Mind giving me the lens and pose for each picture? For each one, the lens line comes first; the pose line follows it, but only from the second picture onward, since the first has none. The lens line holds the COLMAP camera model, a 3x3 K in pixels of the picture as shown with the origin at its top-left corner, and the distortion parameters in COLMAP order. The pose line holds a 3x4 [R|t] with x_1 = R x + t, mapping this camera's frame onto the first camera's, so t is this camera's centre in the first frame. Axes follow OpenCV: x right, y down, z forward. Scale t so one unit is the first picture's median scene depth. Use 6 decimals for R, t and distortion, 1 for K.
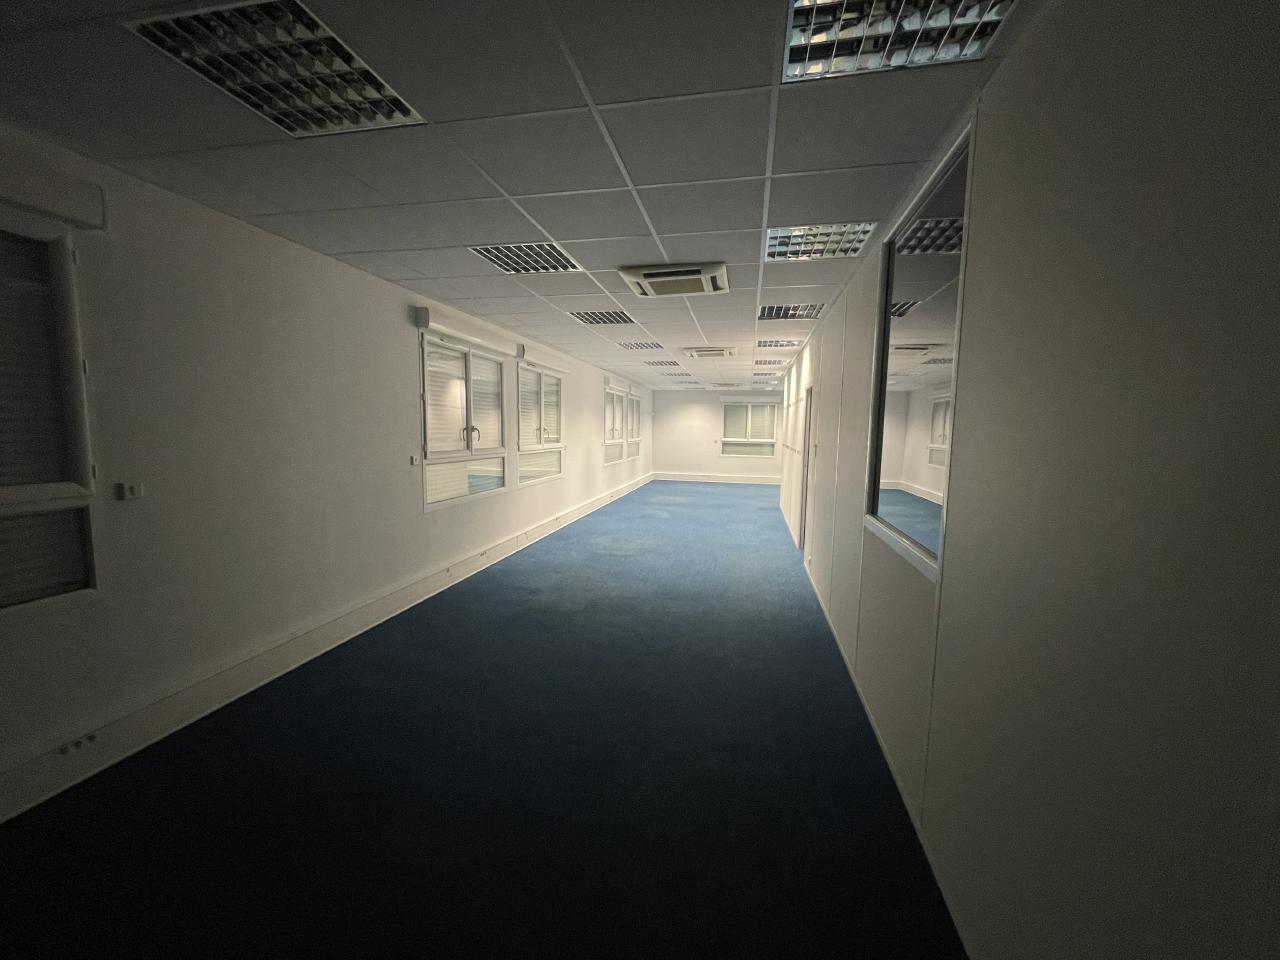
lens RADIAL K [[515.0, 0, 640.0], [0, 515.0, 480.0], [0, 0, 1]] dist [-0.002675, -0.000294]
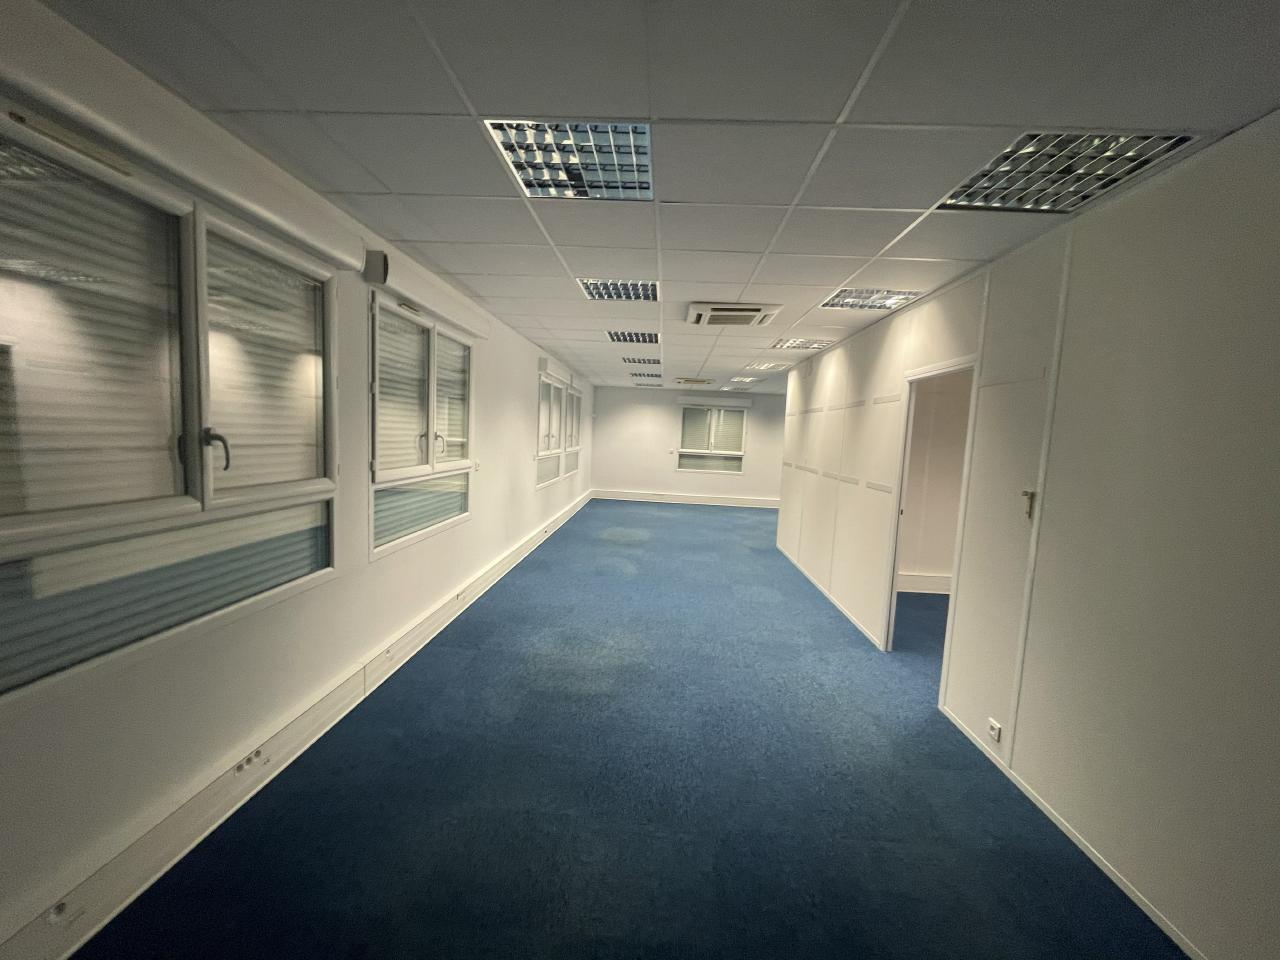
lens RADIAL K [[515.0, 0, 640.0], [0, 515.0, 480.0], [0, 0, 1]] dist [-0.002675, -0.000294]
pose [[0.986901, 0.014531, 0.160670, -0.040554], [-0.013508, 0.999881, -0.007459, -0.033853], [-0.160759, 0.005191, 0.986980, 0.287794]]
